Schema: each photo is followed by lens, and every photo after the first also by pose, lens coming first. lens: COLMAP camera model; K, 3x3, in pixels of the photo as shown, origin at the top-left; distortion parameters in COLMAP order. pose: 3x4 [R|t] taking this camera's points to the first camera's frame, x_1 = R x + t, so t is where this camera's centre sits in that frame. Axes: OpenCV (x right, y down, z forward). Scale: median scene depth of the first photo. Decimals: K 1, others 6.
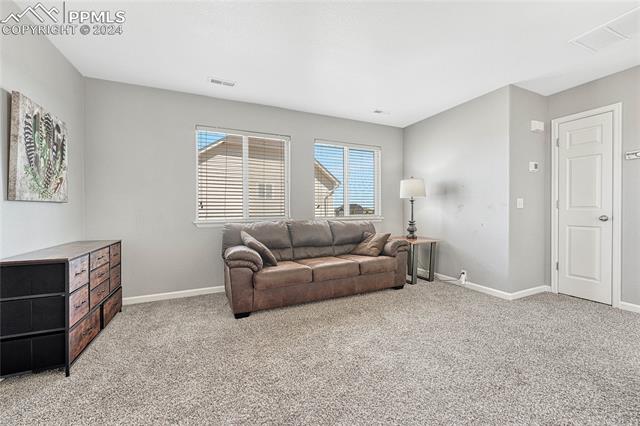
lens RADIAL K [[260.1, 0, 323.4], [0, 260.1, 211.9], [0, 0, 1]] dist [-0.000237, 0.000147]
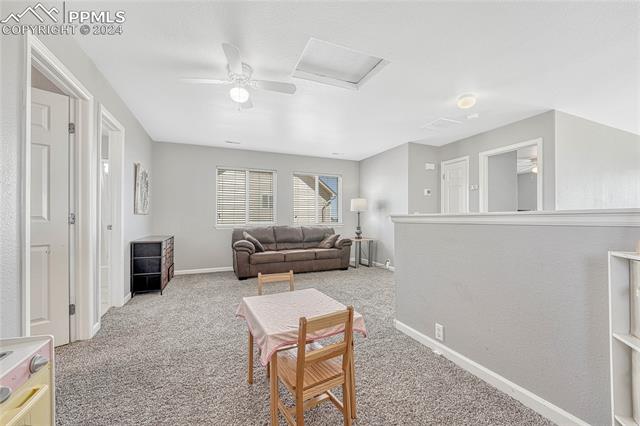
lens RADIAL K [[260.1, 0, 323.4], [0, 260.1, 211.9], [0, 0, 1]] dist [-0.000237, 0.000147]
pose [[0.999734, 0.002943, -0.022887, 0.205454], [-0.003729, 0.999402, -0.034369, 0.003516], [0.022773, 0.034445, 0.999147, -0.576032]]
